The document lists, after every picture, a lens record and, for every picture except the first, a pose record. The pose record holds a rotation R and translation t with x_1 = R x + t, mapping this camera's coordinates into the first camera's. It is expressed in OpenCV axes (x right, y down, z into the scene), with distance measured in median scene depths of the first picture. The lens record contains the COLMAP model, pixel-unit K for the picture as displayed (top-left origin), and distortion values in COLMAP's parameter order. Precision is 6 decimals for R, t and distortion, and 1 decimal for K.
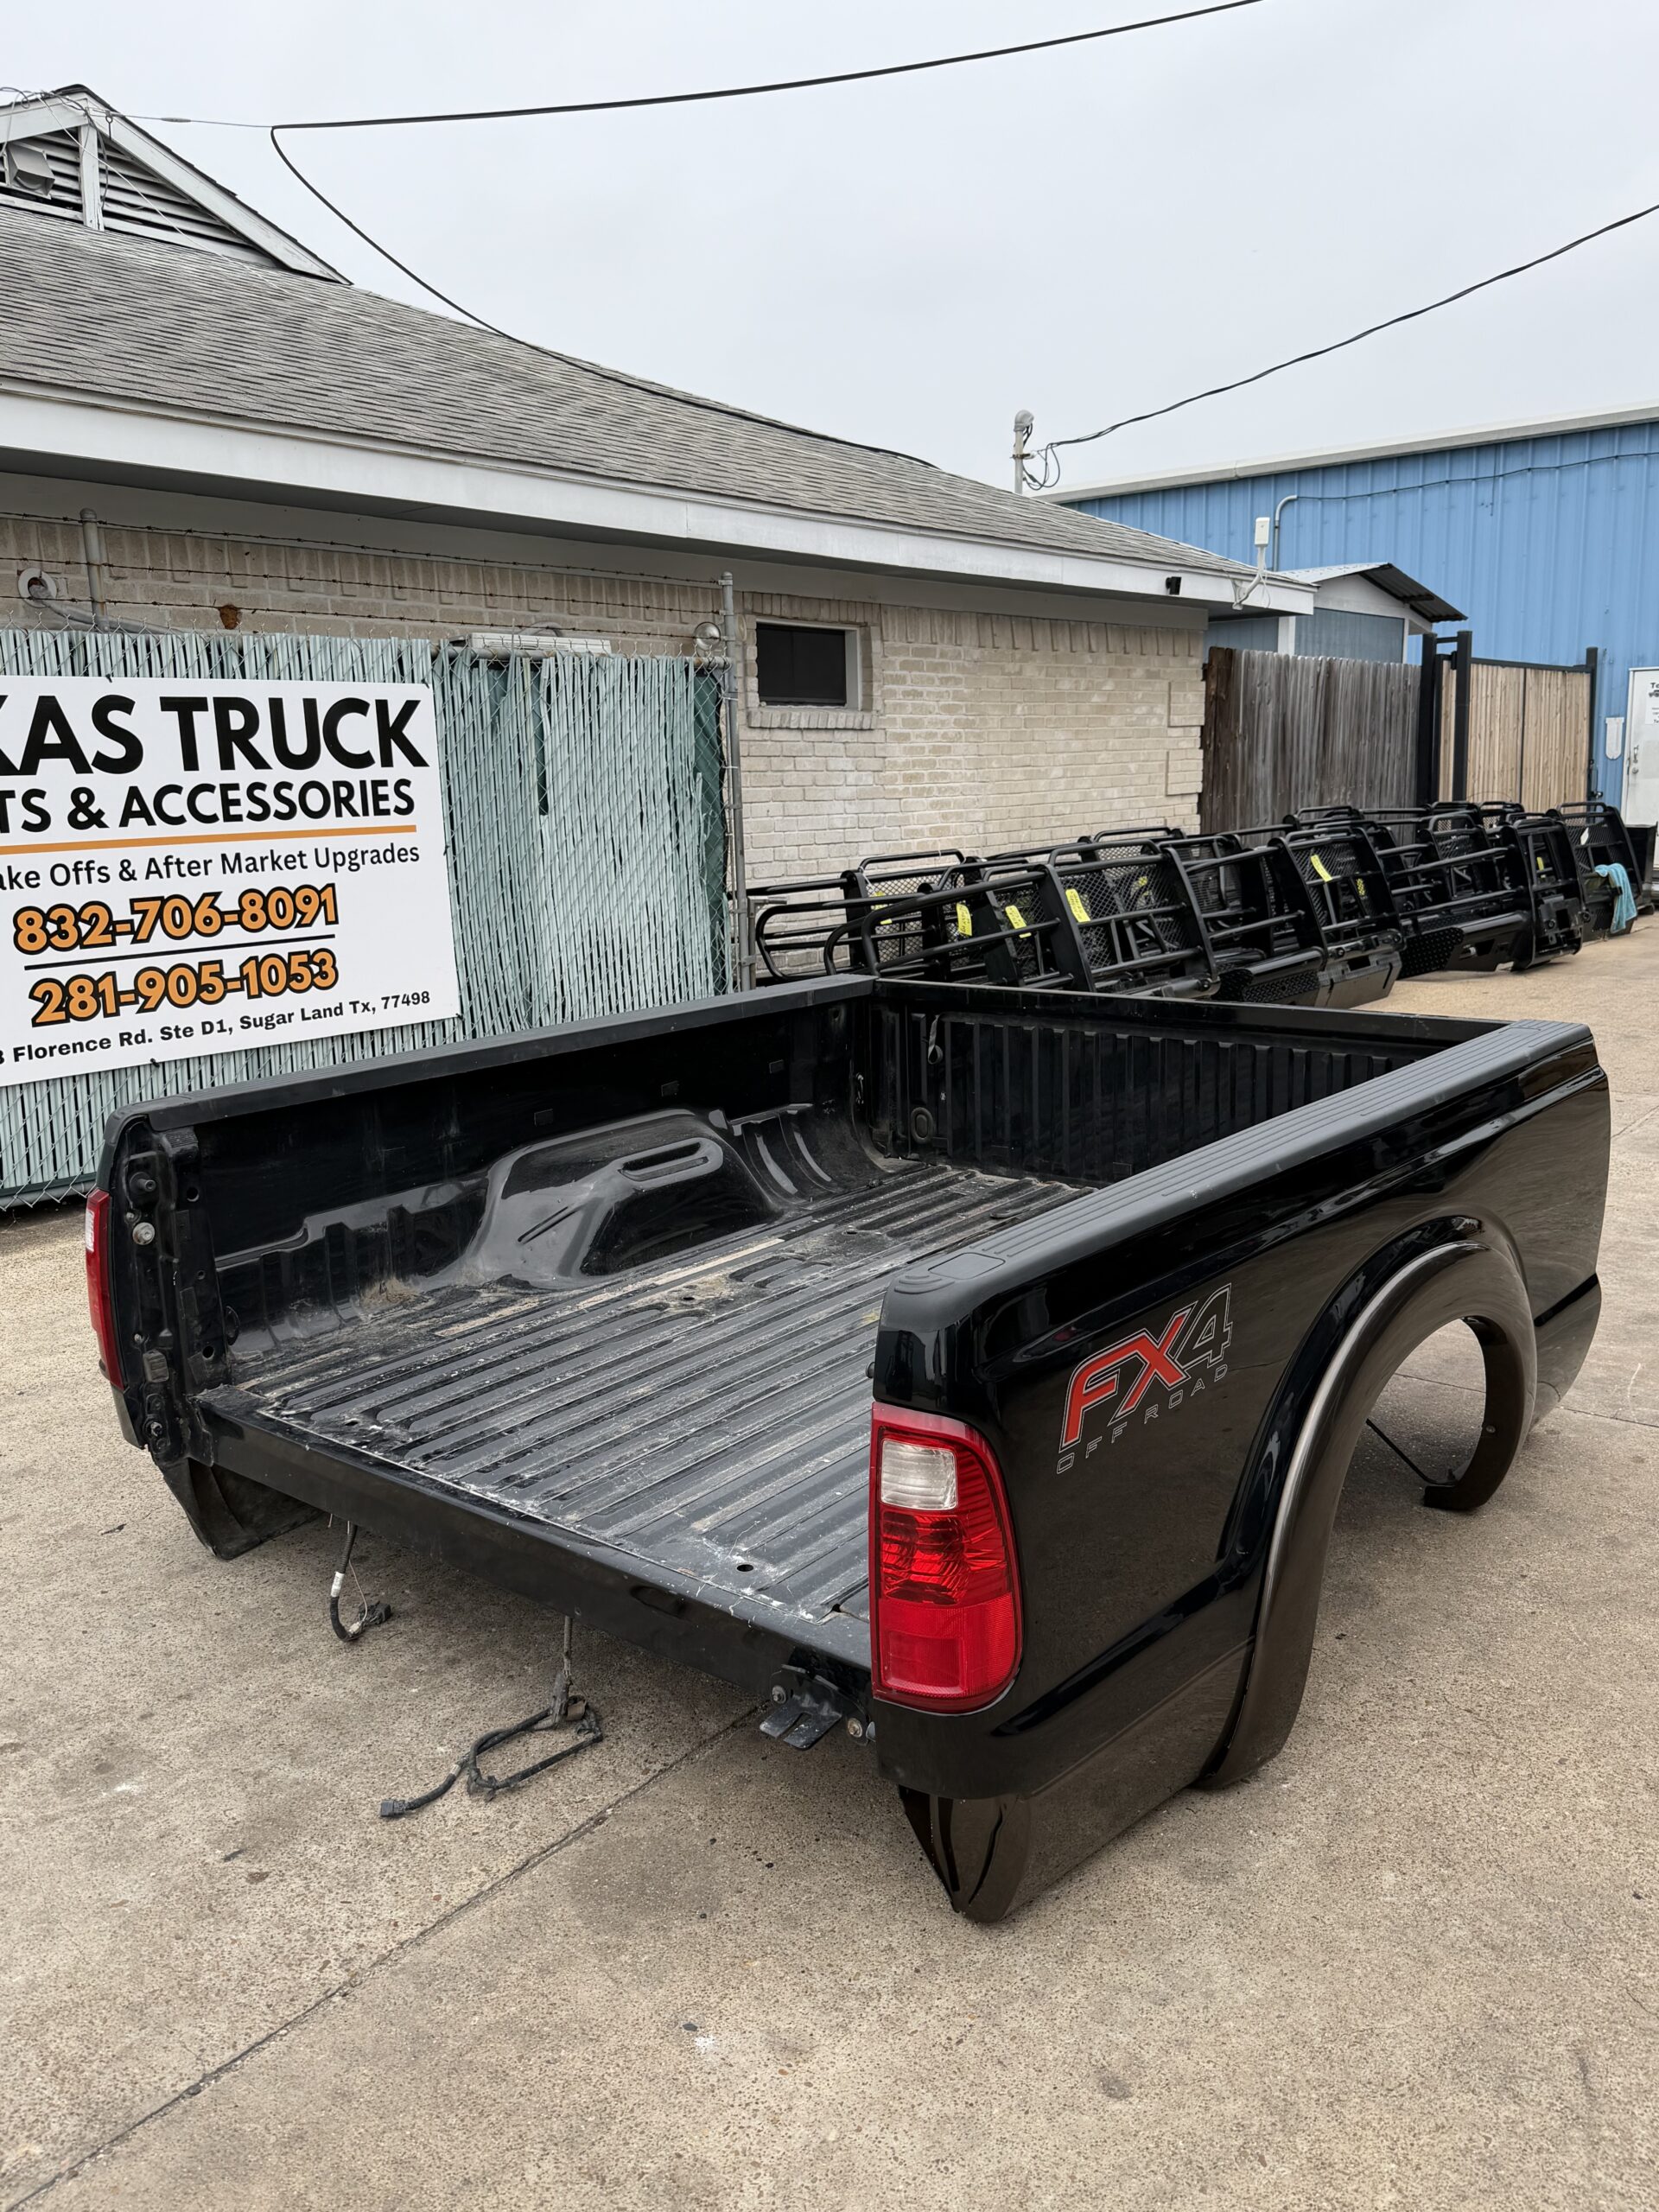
lens RADIAL K [[1674.0, 0, 783.6], [0, 1674.0, 1189.9], [0, 0, 1]] dist [0.009884, -0.049260]
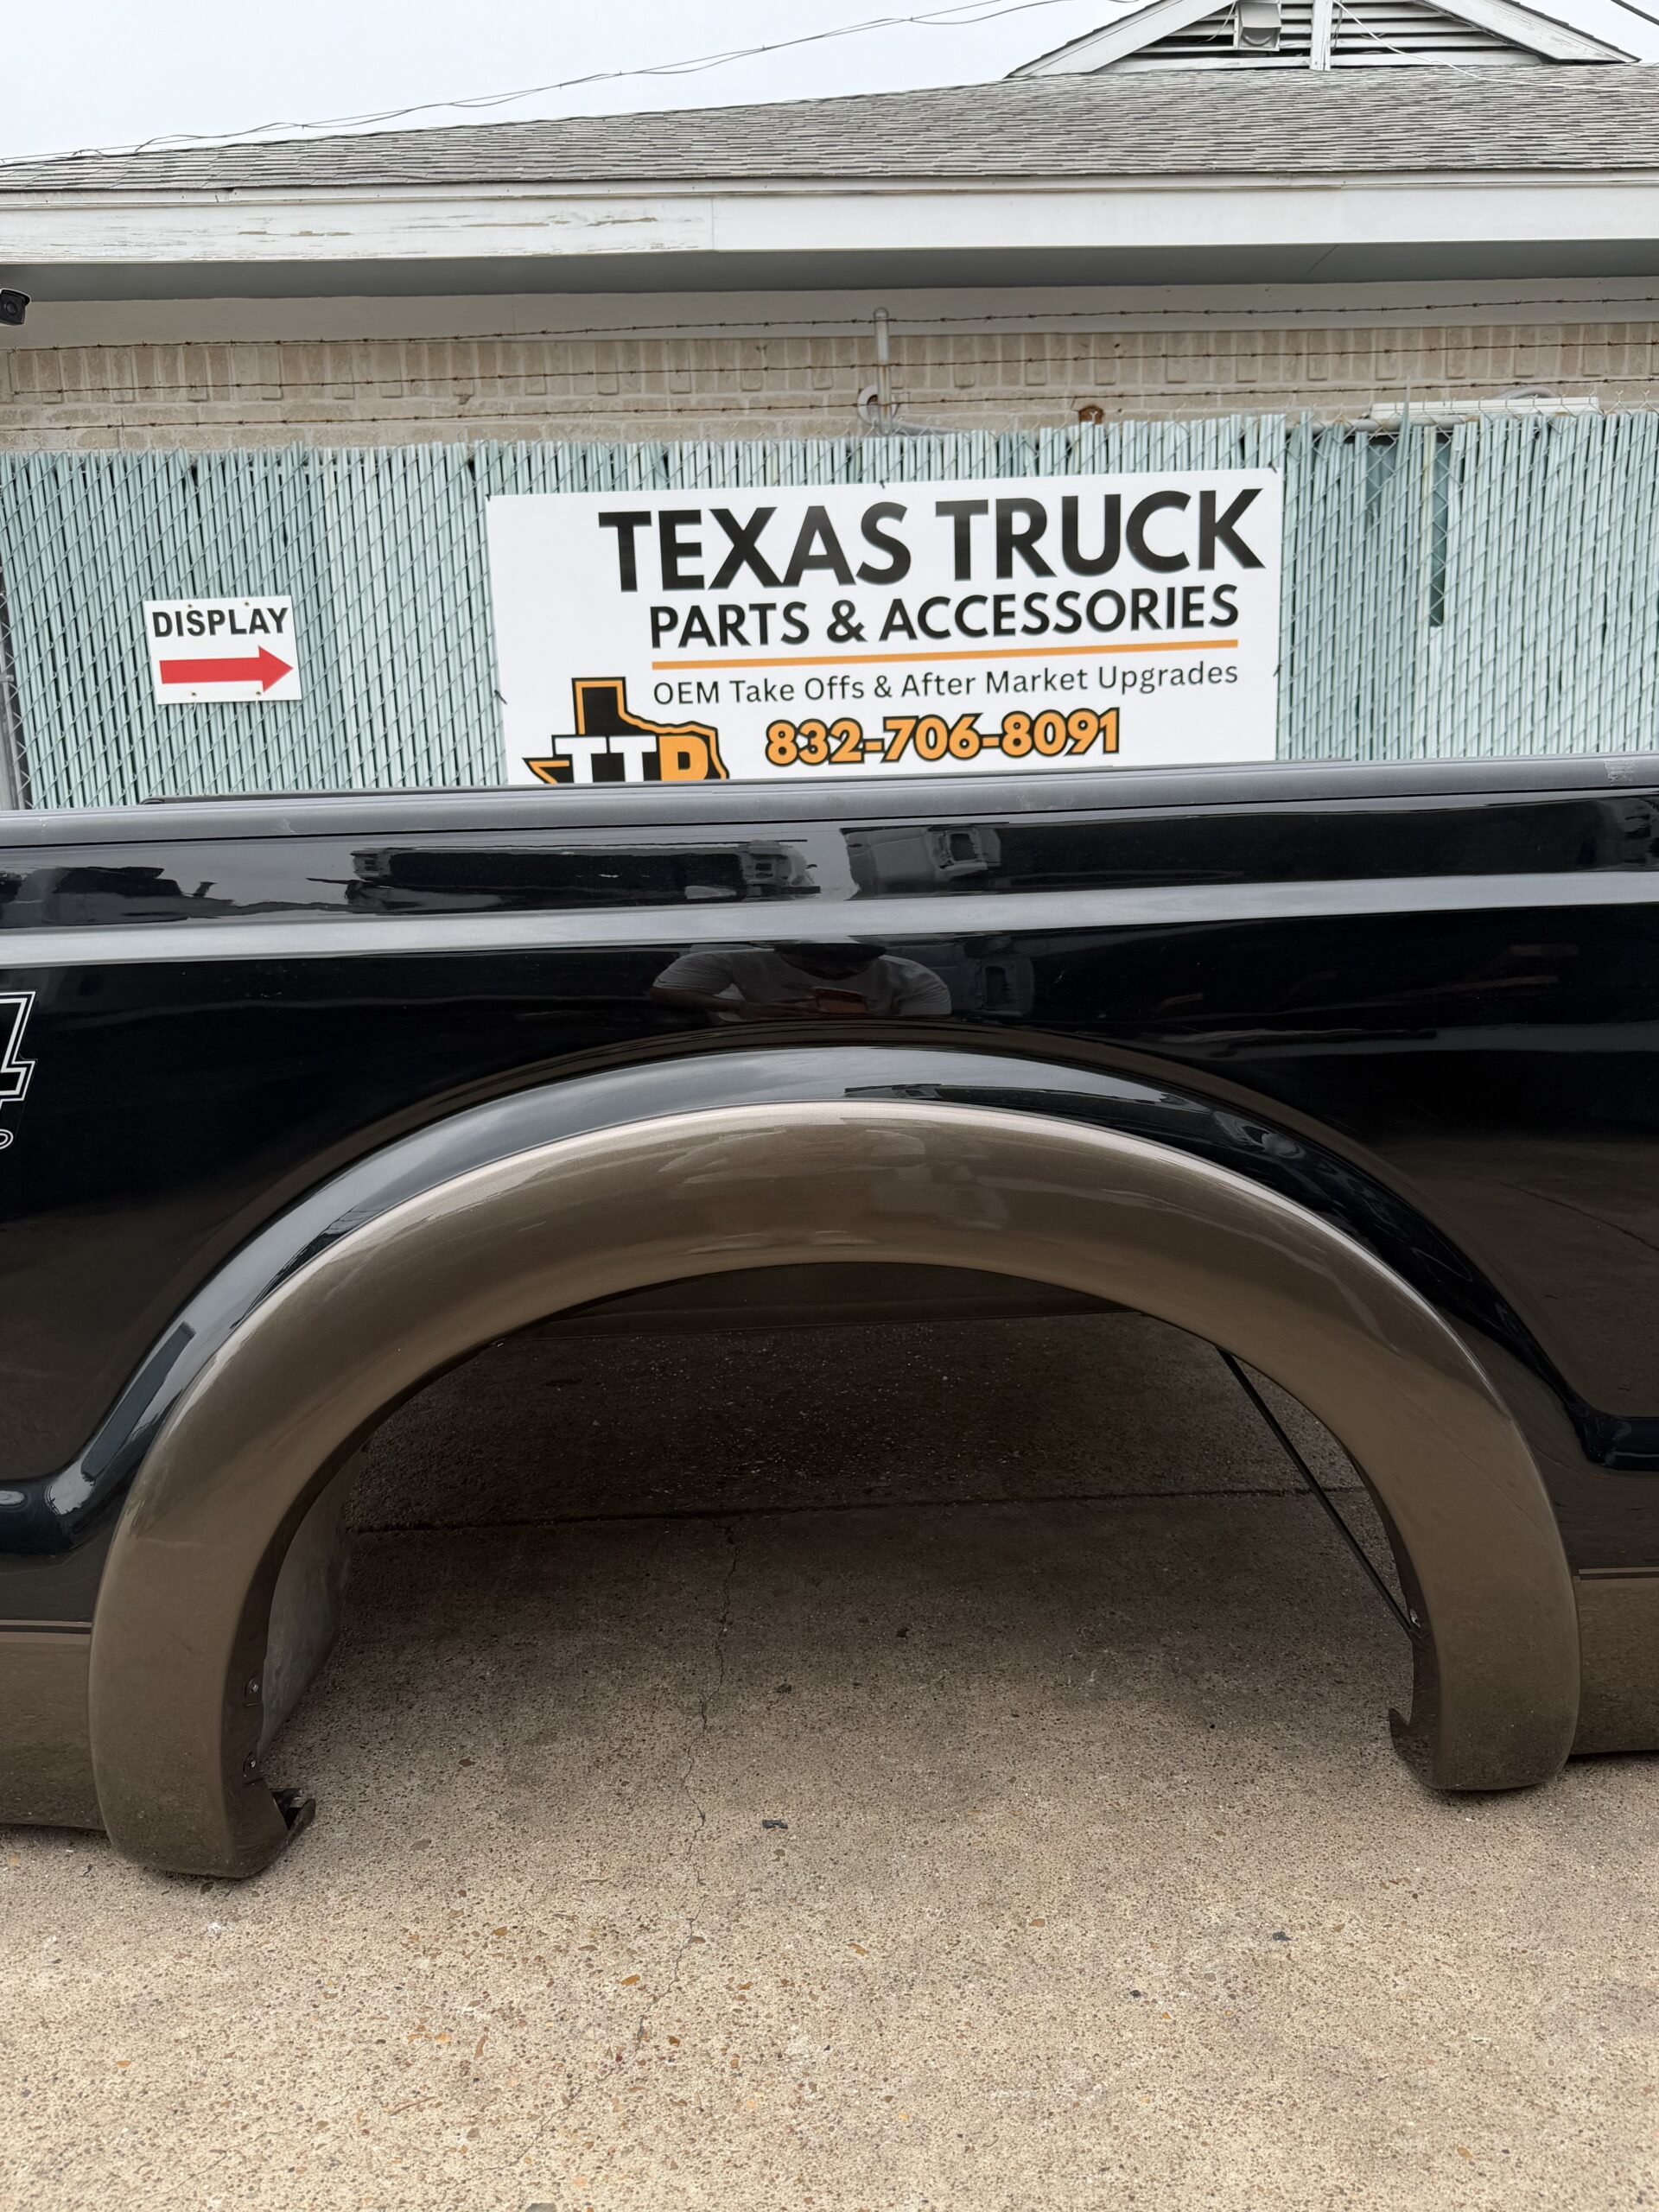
lens RADIAL K [[1674.0, 0, 773.4], [0, 1674.0, 1164.3], [0, 0, 1]] dist [0.009884, -0.049260]
pose [[0.657404, 0.176487, -0.732579, 0.314085], [-0.167267, 0.982110, 0.086499, 0.009089], [0.734739, 0.065672, 0.675164, 0.293324]]
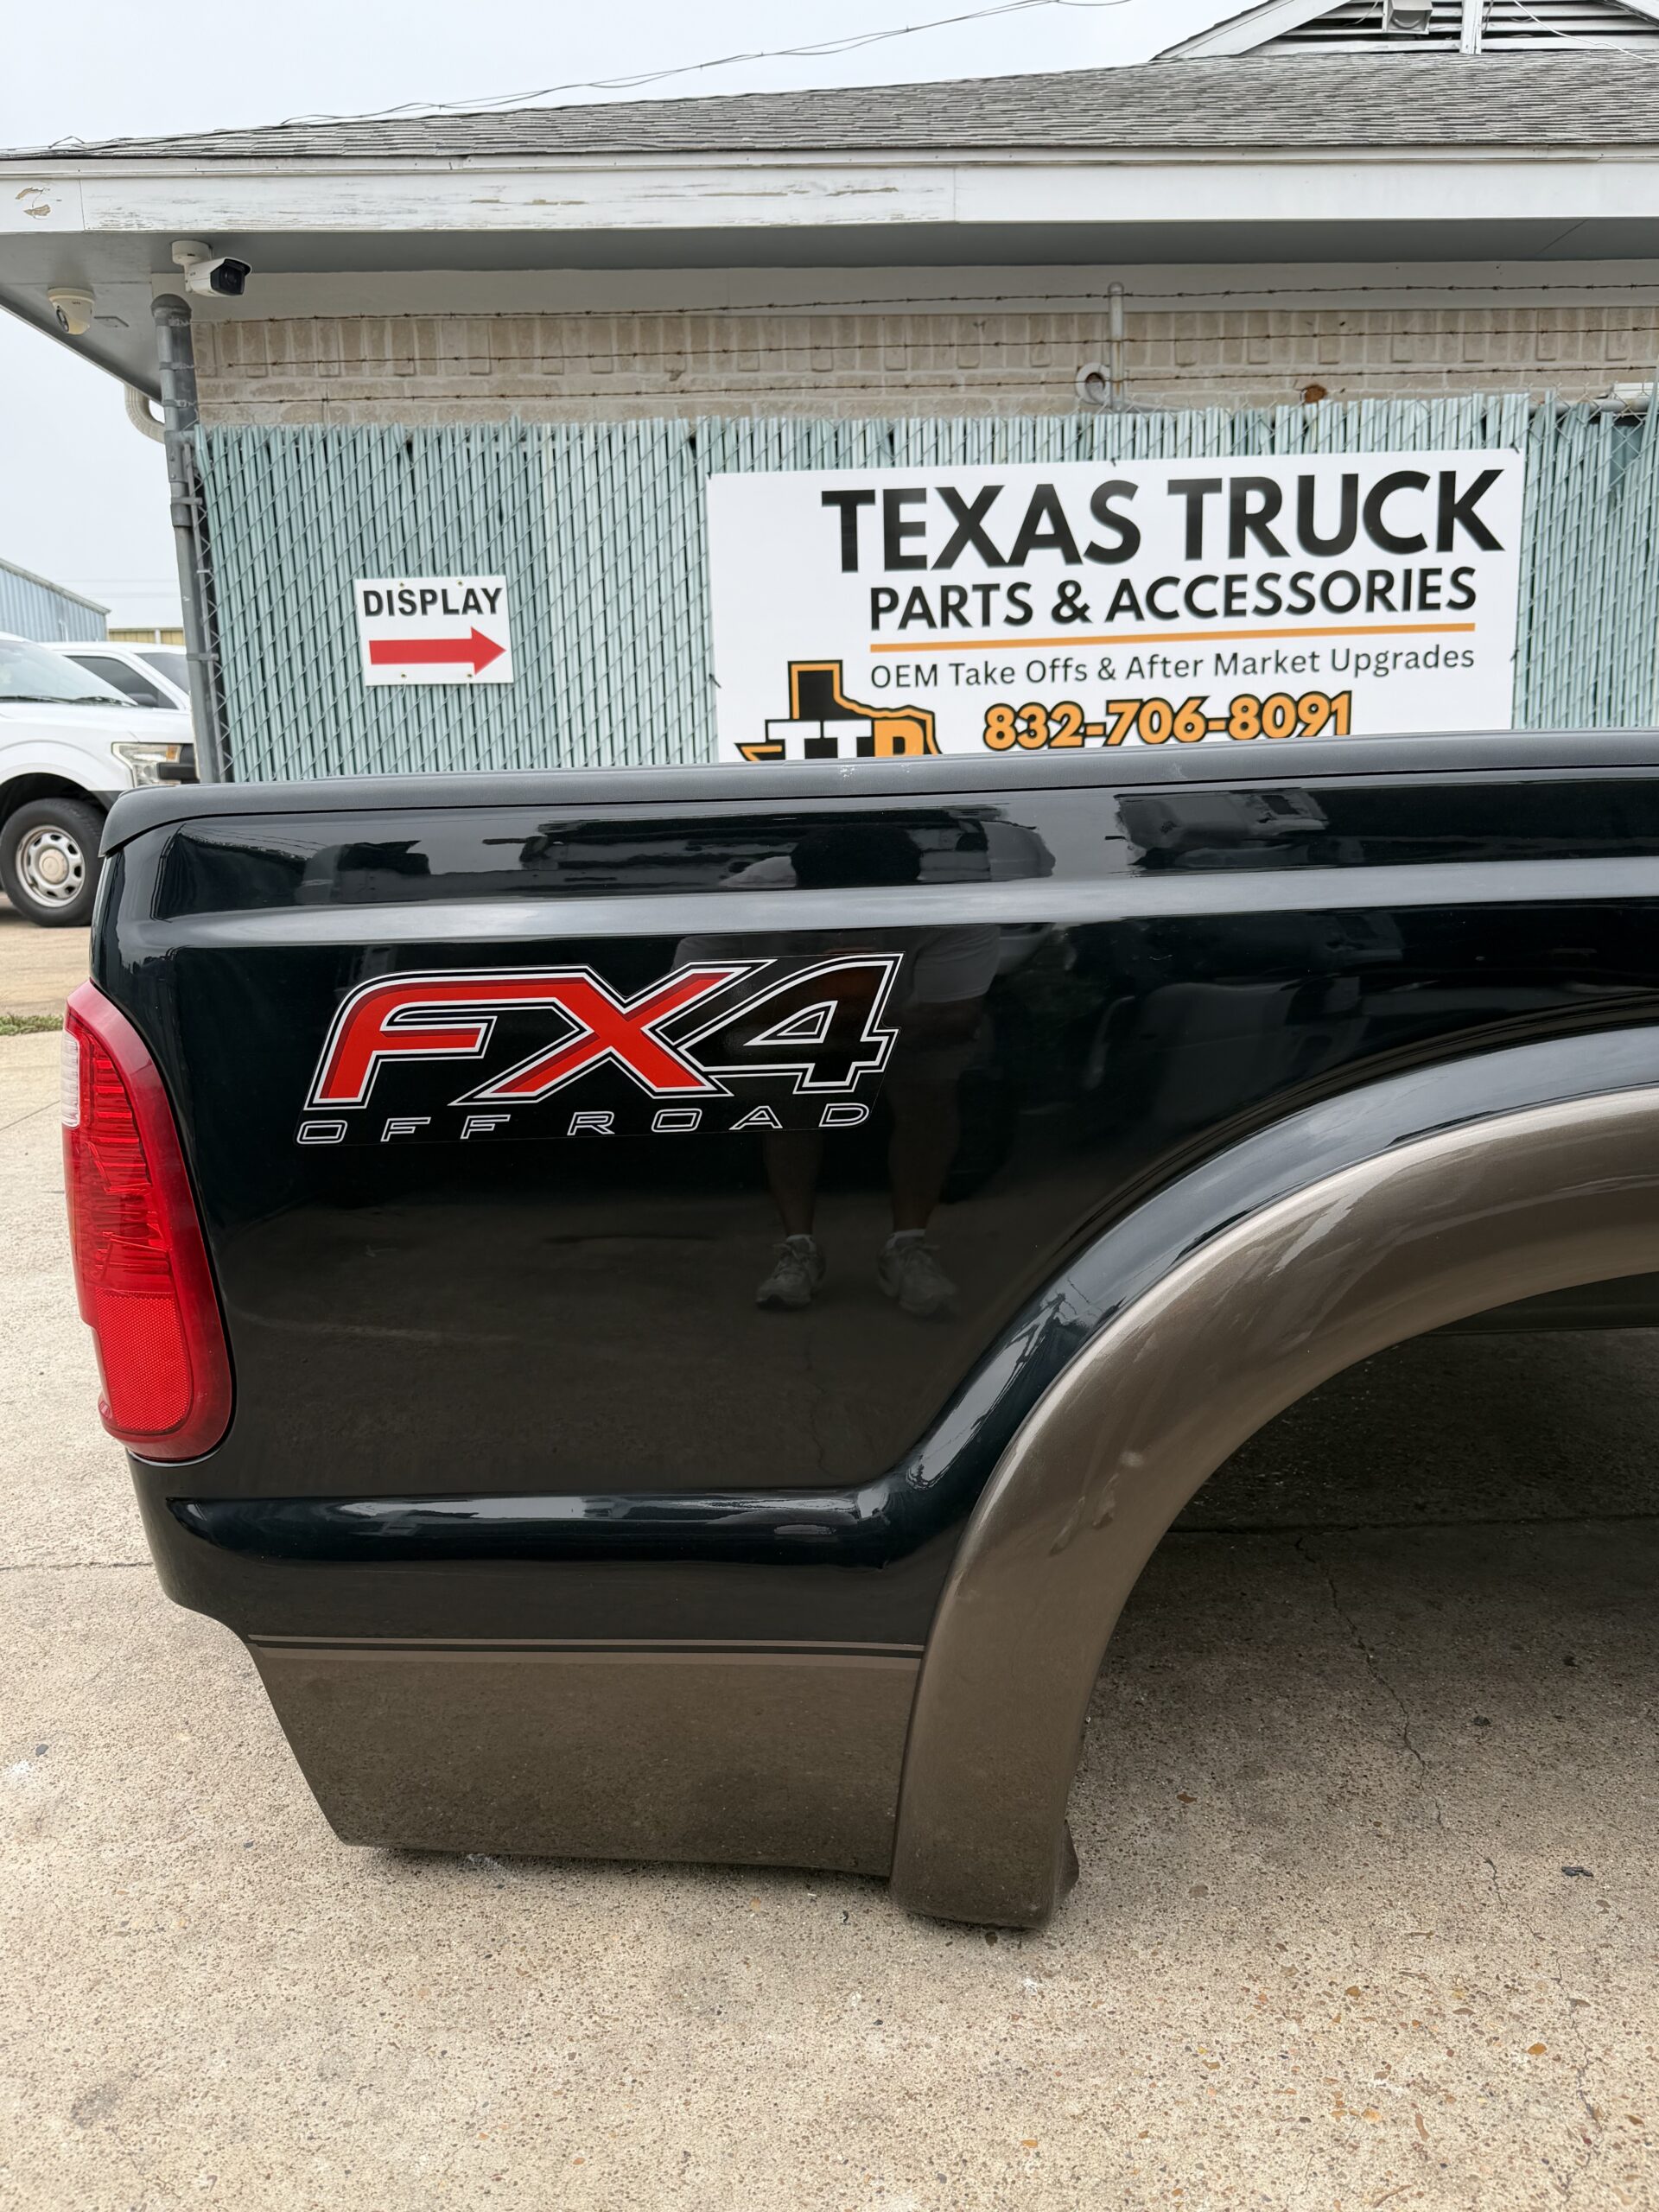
lens RADIAL K [[1674.0, 0, 791.1], [0, 1674.0, 1158.9], [0, 0, 1]] dist [0.009884, -0.049260]
pose [[0.649185, 0.179997, -0.739026, 0.234649], [-0.172144, 0.981155, 0.087753, 0.029166], [0.740895, 0.070250, 0.667937, 0.233043]]
